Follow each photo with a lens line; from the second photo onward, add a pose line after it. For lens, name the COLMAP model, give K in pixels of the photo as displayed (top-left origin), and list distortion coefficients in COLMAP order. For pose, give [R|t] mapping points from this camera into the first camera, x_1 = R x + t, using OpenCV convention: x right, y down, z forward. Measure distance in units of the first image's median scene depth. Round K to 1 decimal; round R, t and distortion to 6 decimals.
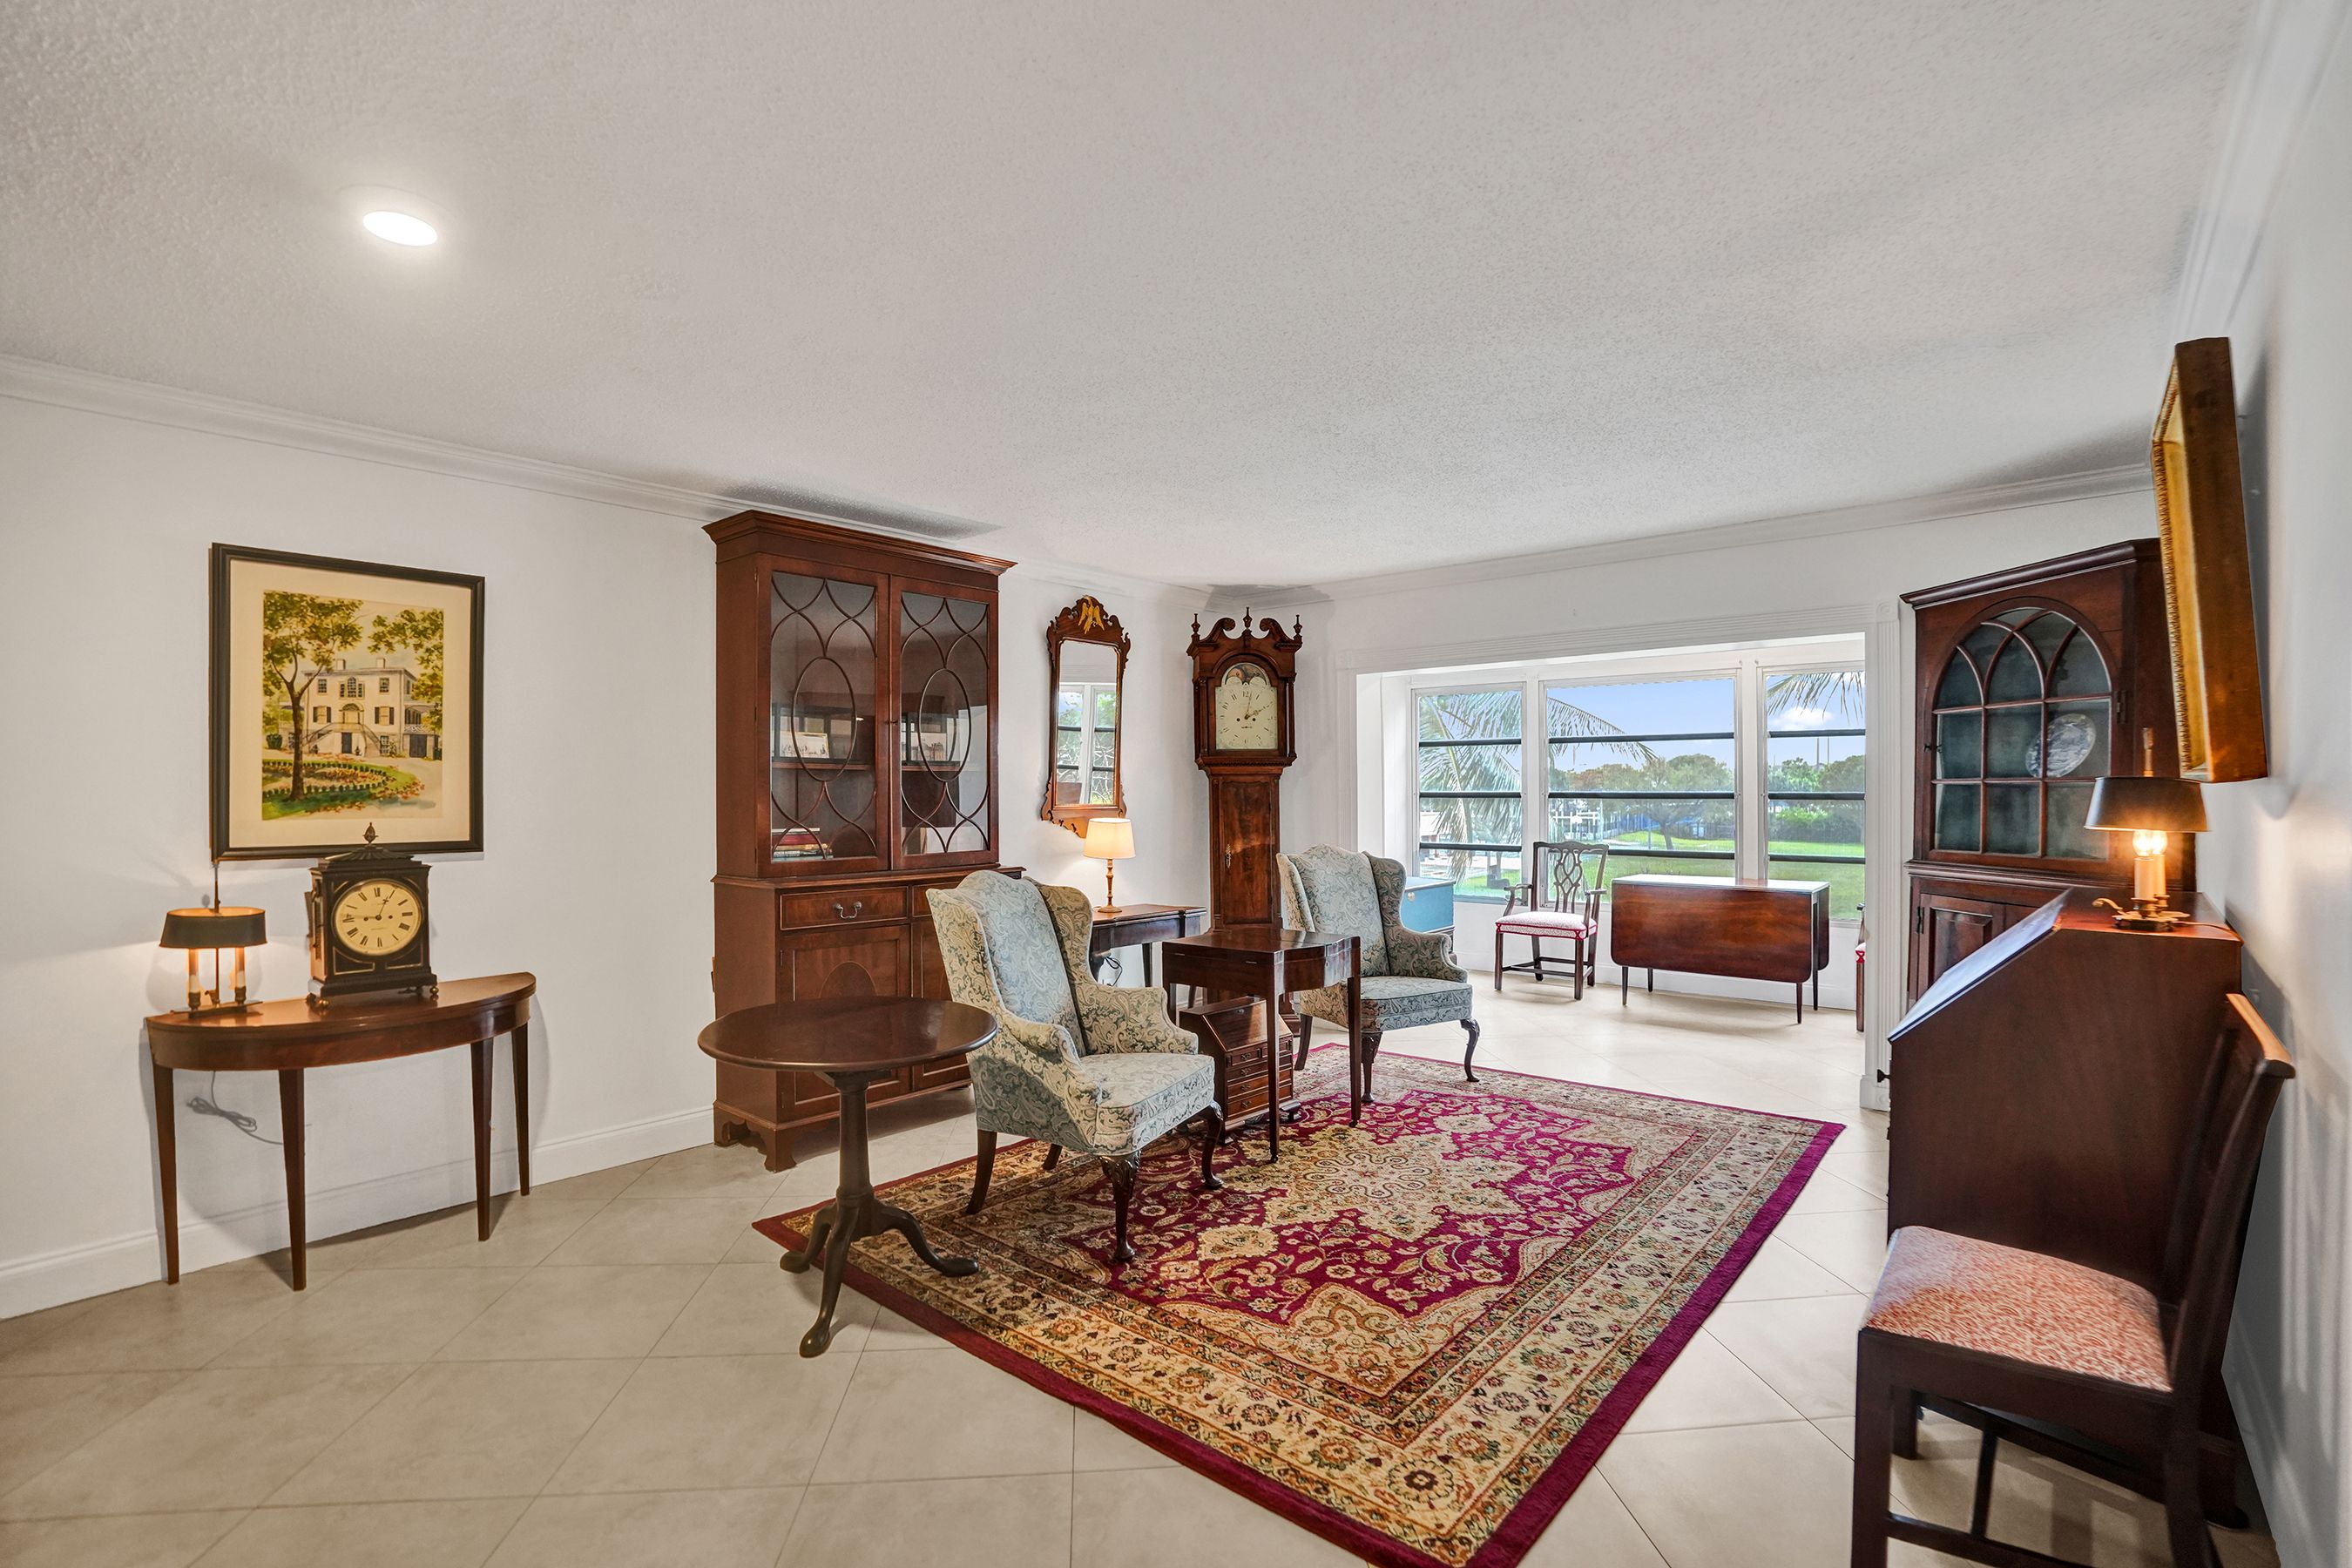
lens RADIAL K [[1081.2, 0, 1173.5], [0, 1081.2, 790.1], [0, 0, 1]] dist [-0.061137, 0.025514]
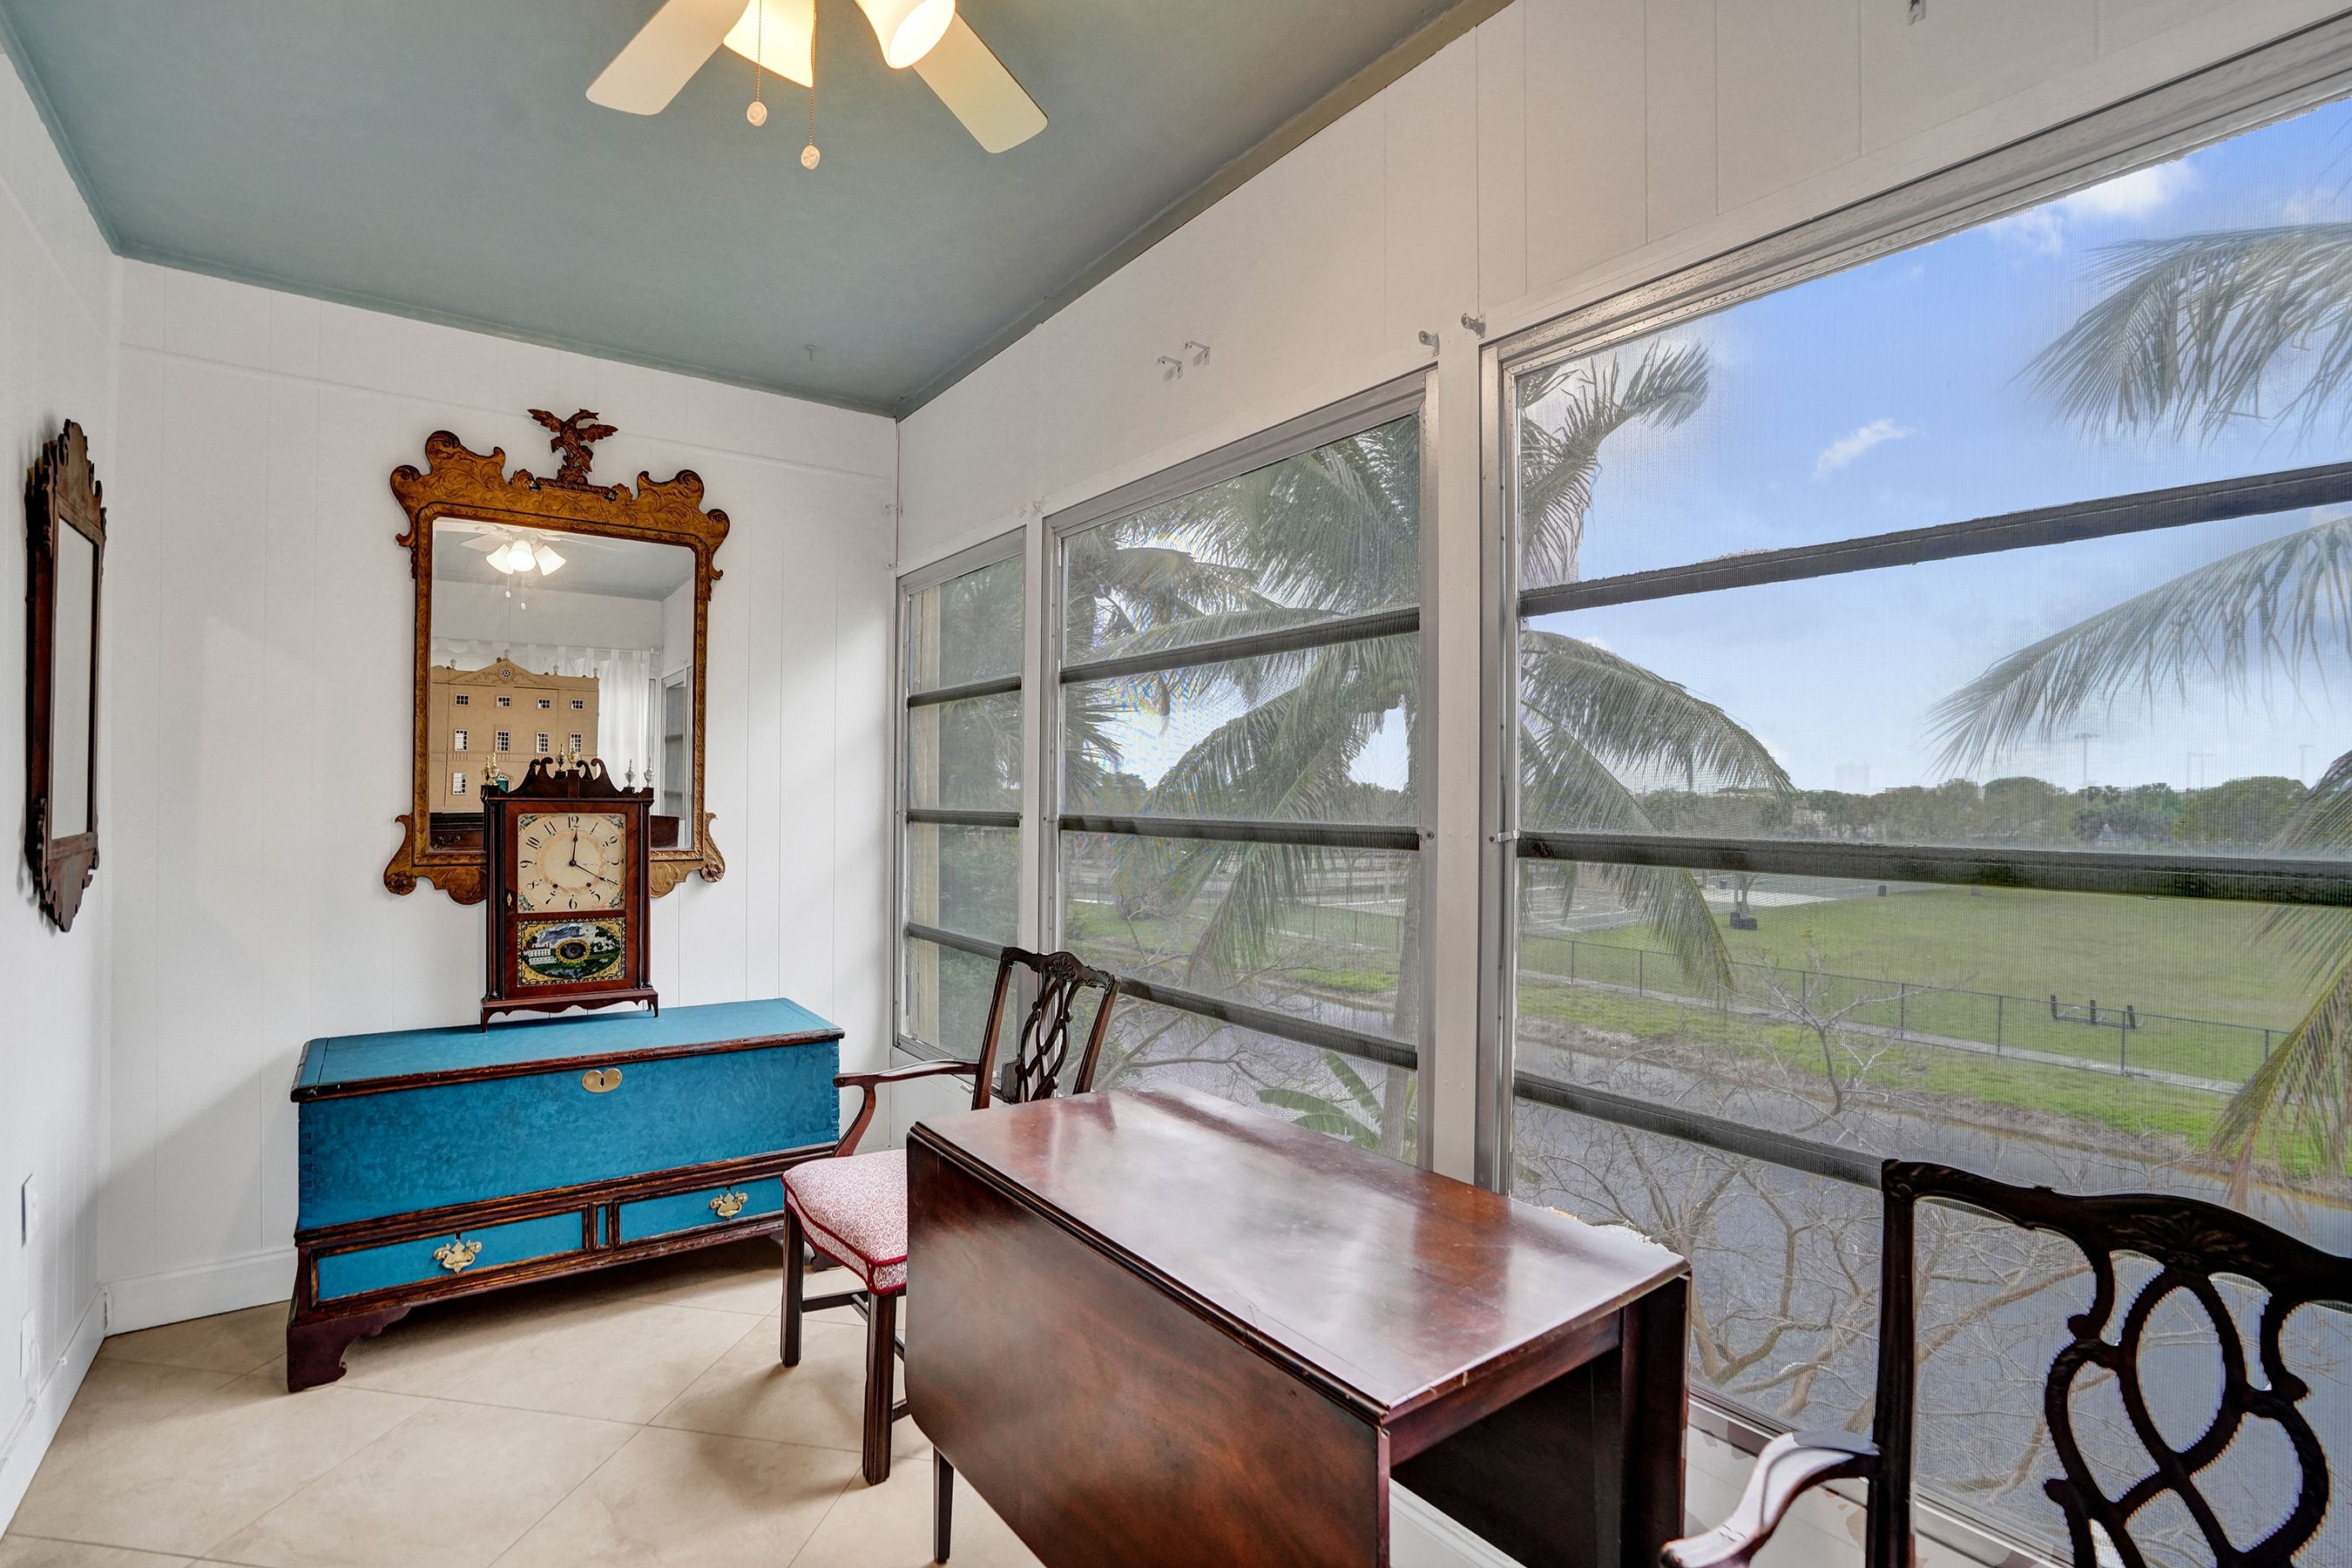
lens RADIAL K [[1088.7, 0, 1173.0], [0, 1088.7, 798.2], [0, 0, 1]] dist [-0.064123, 0.026301]
pose [[0.978641, 0.019490, -0.204651, 0.482756], [-0.020558, 0.999784, -0.003092, -0.002851], [0.204547, 0.007233, 0.978830, 0.662046]]
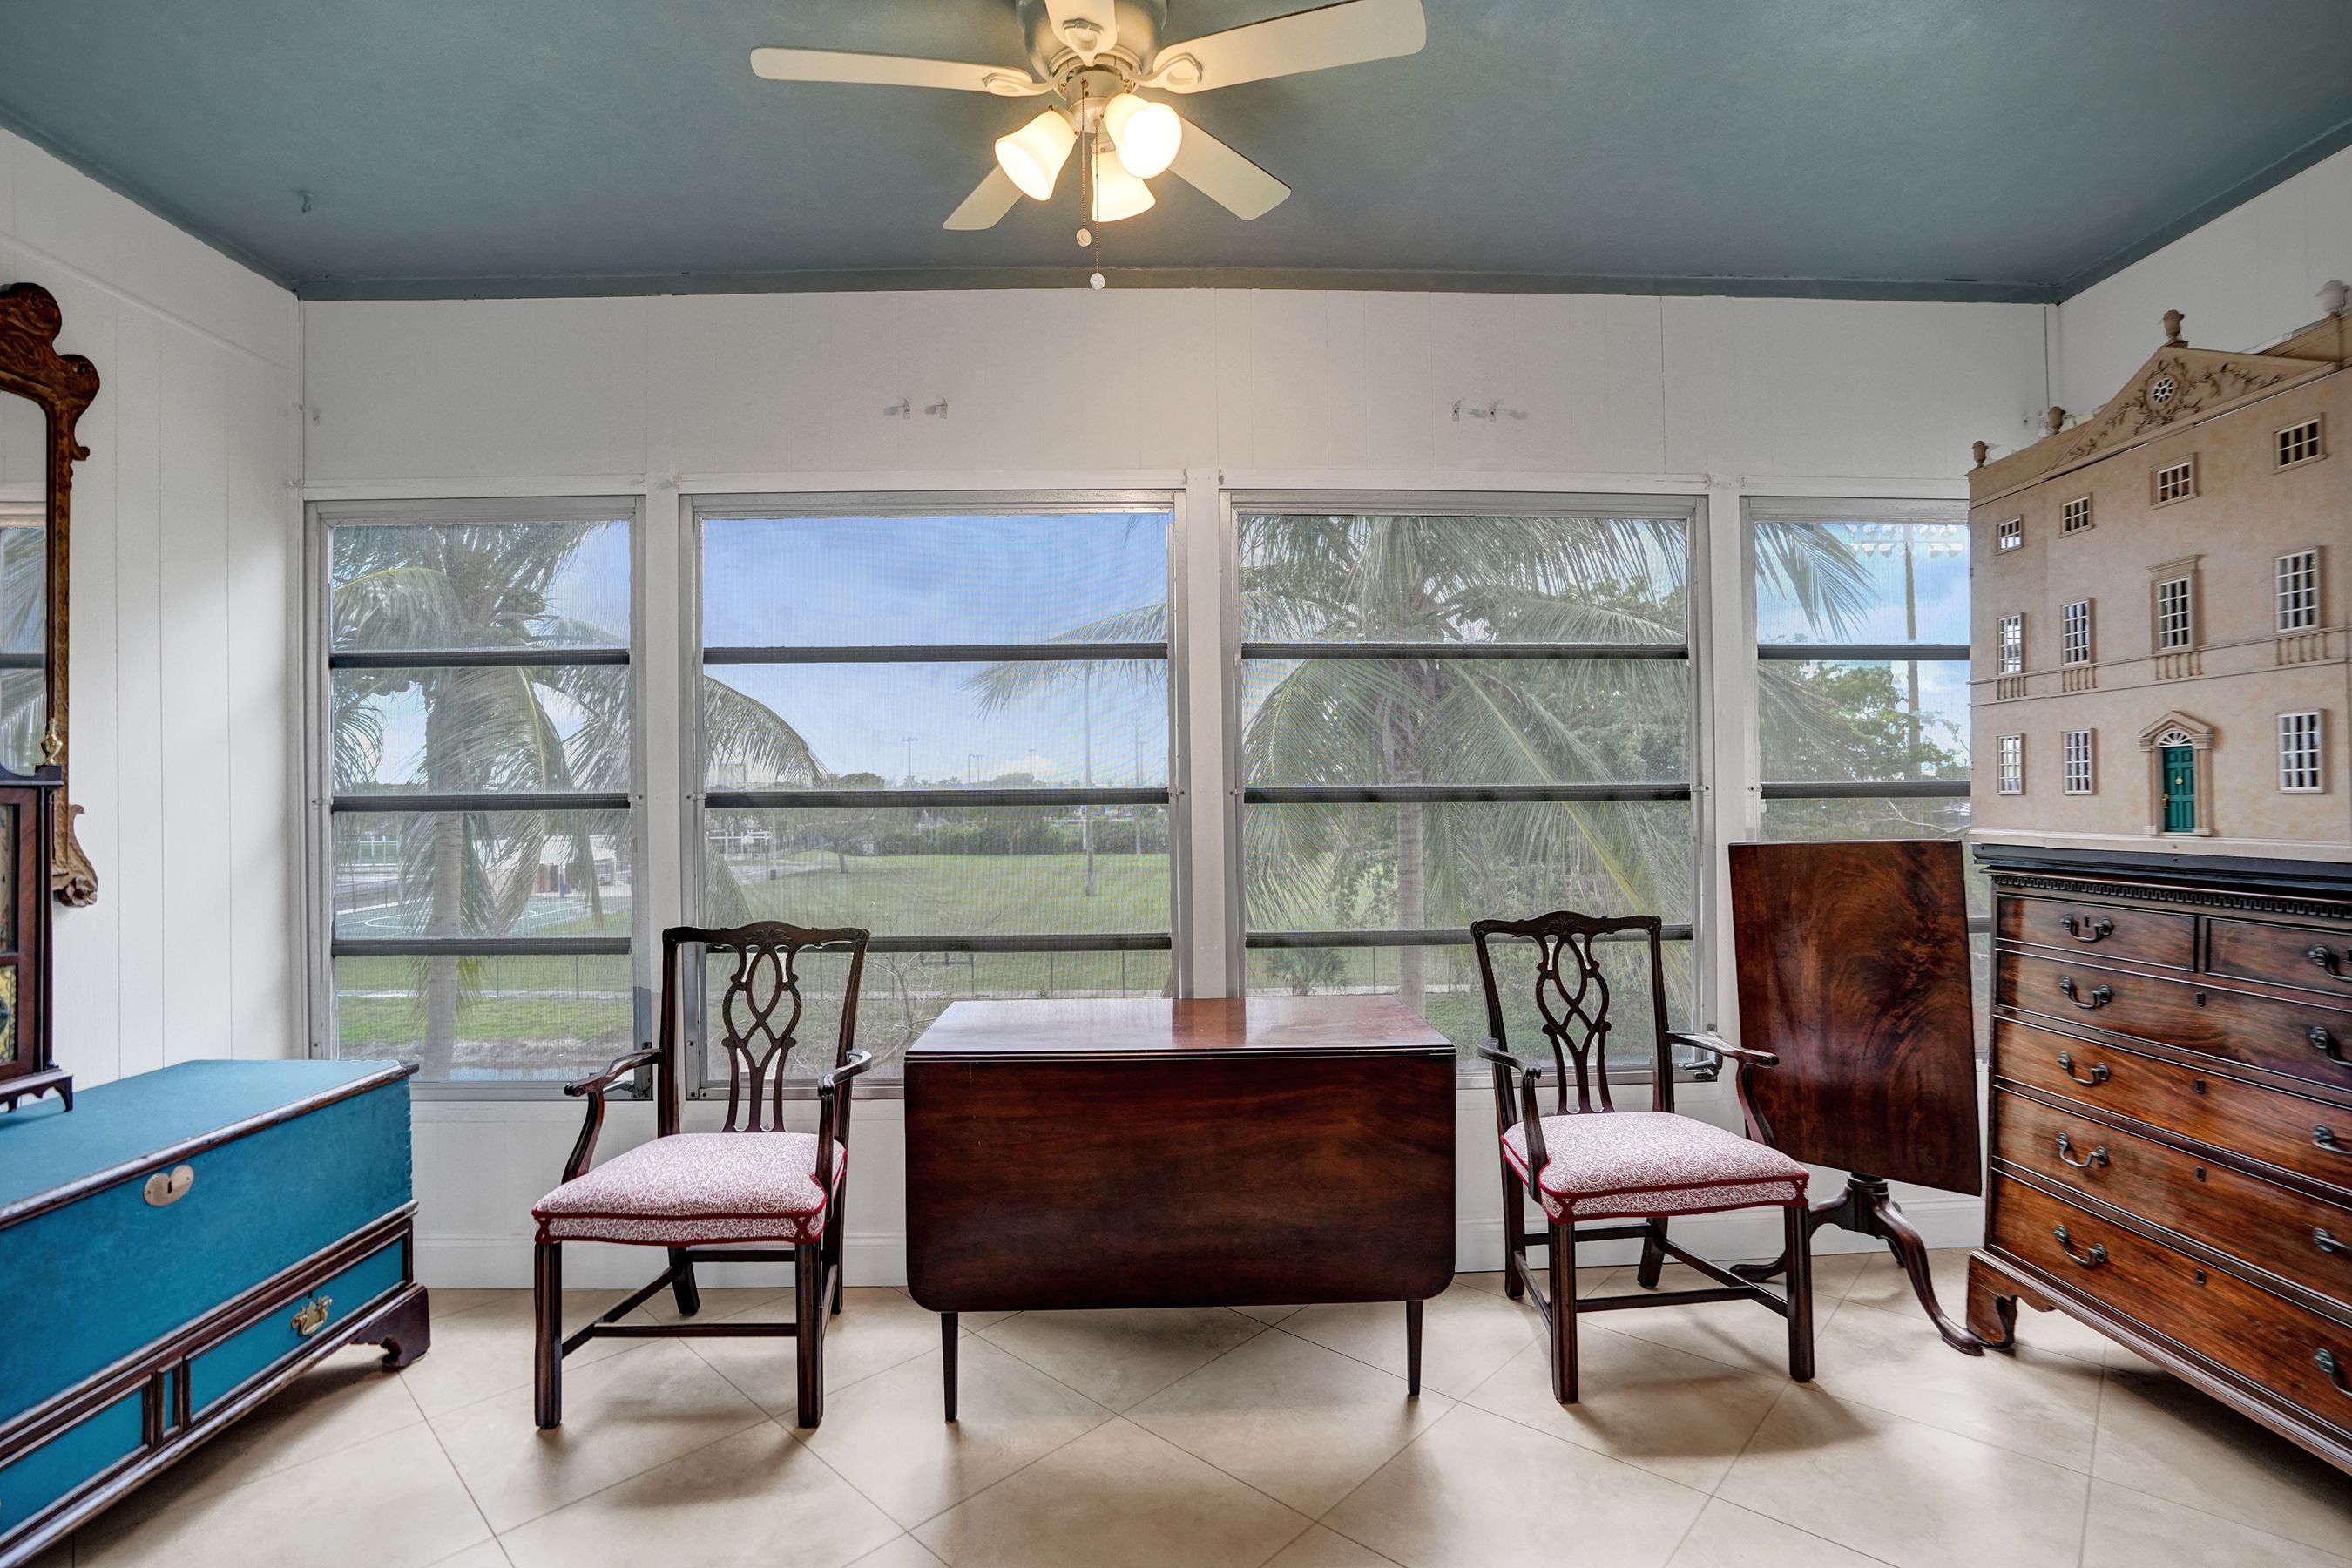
lens RADIAL K [[1079.1, 0, 1176.0], [0, 1079.1, 784.0], [0, 0, 1]] dist [-0.063147, 0.027655]
pose [[0.736169, 0.008059, 0.676750, 0.225278], [0.007102, 0.999782, -0.019632, 0.008276], [-0.676761, 0.019259, 0.735951, 0.636777]]
